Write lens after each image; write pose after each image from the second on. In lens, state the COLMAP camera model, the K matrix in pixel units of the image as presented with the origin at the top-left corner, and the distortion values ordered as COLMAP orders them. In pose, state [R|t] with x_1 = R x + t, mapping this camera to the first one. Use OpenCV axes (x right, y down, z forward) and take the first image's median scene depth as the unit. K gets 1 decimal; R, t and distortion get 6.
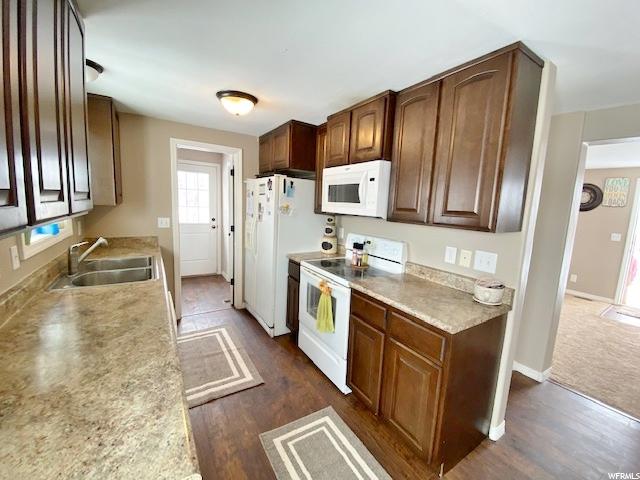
lens RADIAL K [[263.0, 0, 321.8], [0, 263.0, 238.4], [0, 0, 1]] dist [-0.007748, -0.001318]
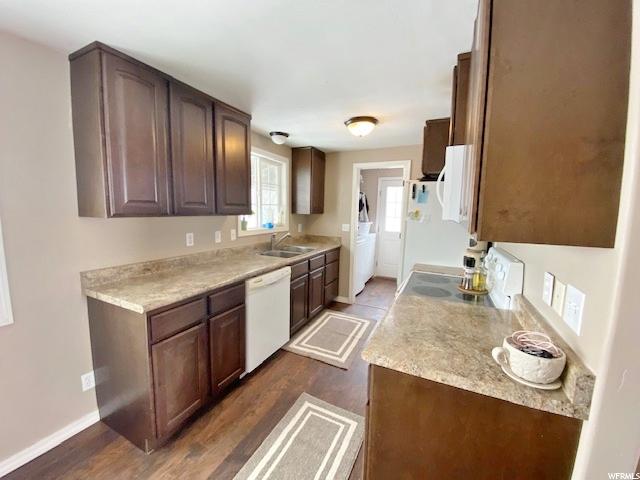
lens RADIAL K [[263.0, 0, 318.8], [0, 263.0, 237.6], [0, 0, 1]] dist [-0.007748, -0.001318]
pose [[0.515923, 0.057880, -0.854677, 0.634679], [-0.109975, 0.993934, 0.000925, 0.007786], [0.849546, 0.093516, 0.519159, 0.266093]]
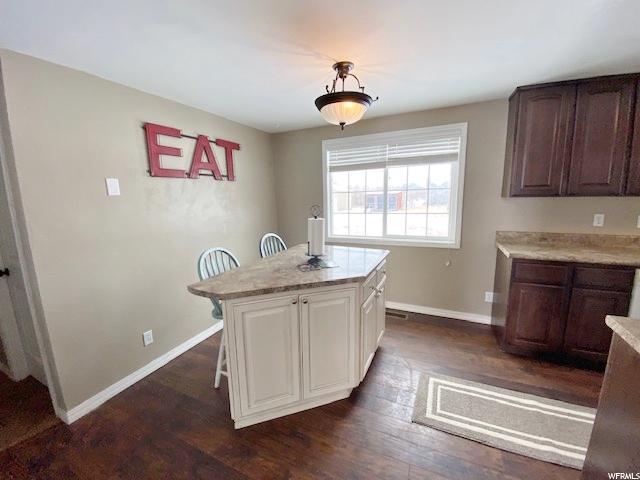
lens RADIAL K [[263.0, 0, 320.4], [0, 263.0, 237.0], [0, 0, 1]] dist [-0.007748, -0.001318]
pose [[-0.842026, 0.055162, -0.536610, 1.023726], [-0.093509, 0.964772, 0.245908, -0.016965], [0.531271, 0.257239, -0.807205, 0.656439]]
